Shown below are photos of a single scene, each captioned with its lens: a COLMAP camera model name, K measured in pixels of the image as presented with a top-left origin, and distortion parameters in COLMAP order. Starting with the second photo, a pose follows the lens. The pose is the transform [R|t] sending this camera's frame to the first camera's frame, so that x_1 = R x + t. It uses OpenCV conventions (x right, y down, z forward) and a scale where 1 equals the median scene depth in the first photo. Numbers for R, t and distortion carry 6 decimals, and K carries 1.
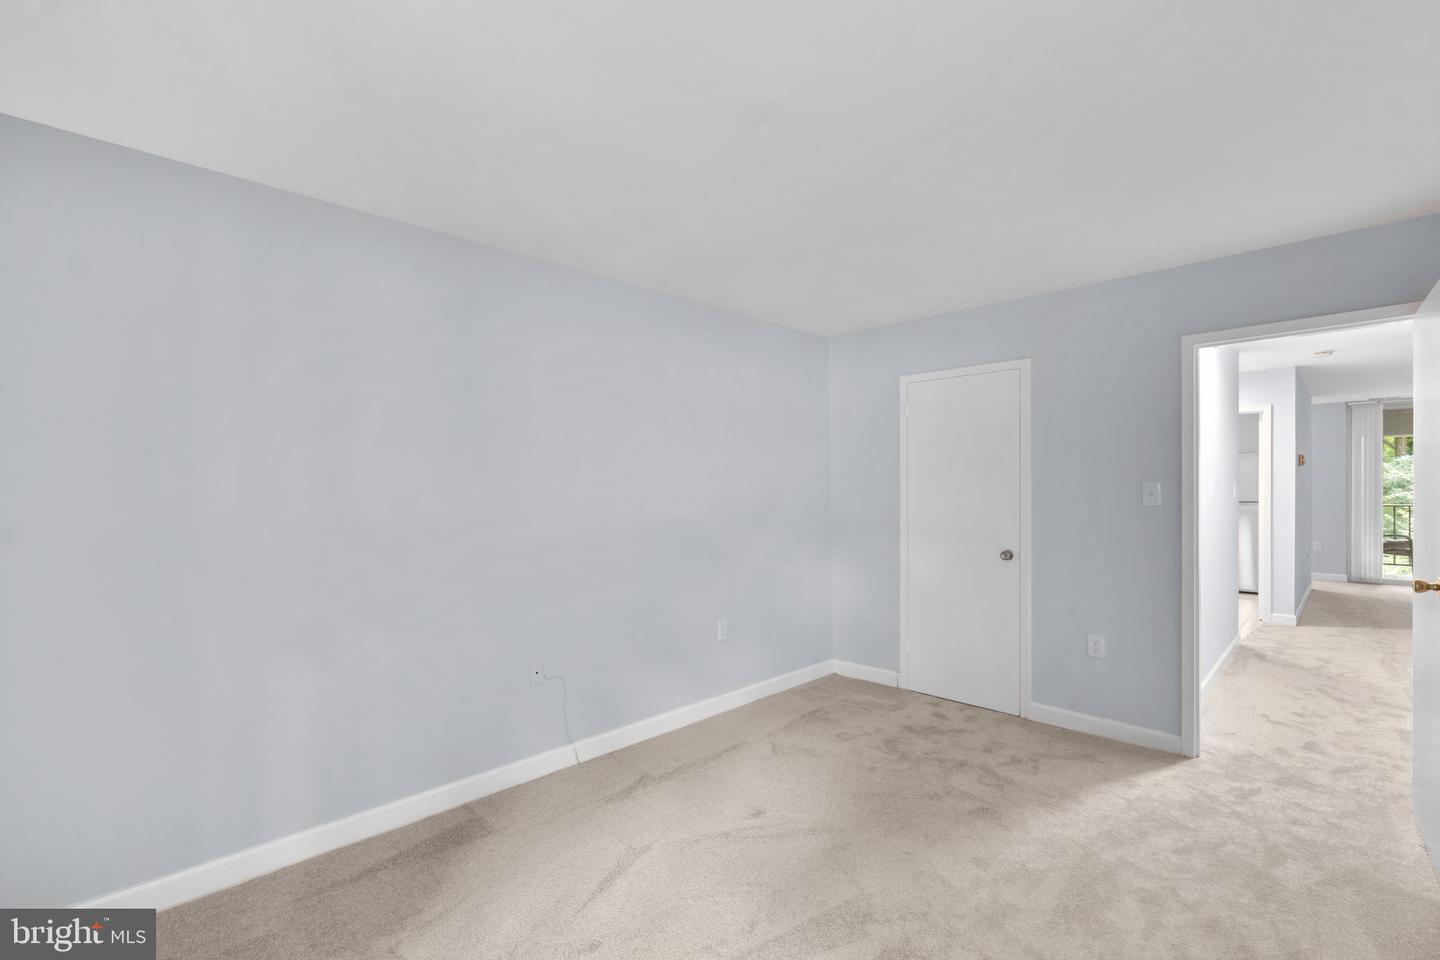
lens RADIAL K [[622.4, 0, 719.1], [0, 622.4, 490.7], [0, 0, 1]] dist [-0.000379, 0.000014]
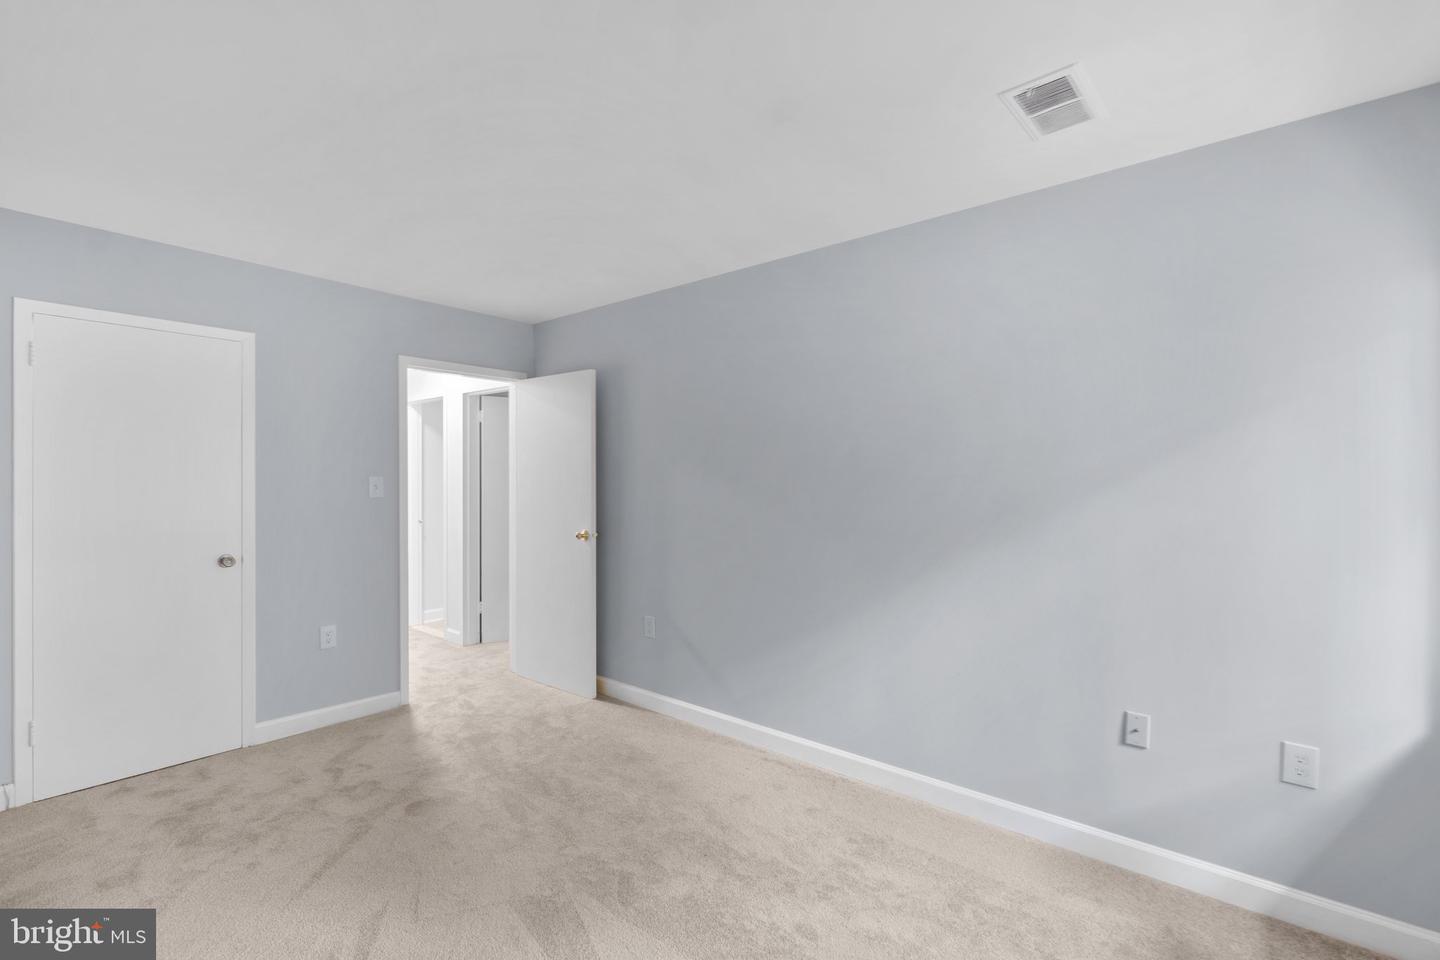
lens RADIAL K [[622.1, 0, 720.0], [0, 622.1, 480.0], [0, 0, 1]] dist [-0.000888, -0.000093]
pose [[-0.061642, 0.004275, 0.998089, -0.481198], [0.001354, 0.999990, -0.004199, -0.001432], [-0.998097, 0.001093, -0.061647, 0.461339]]
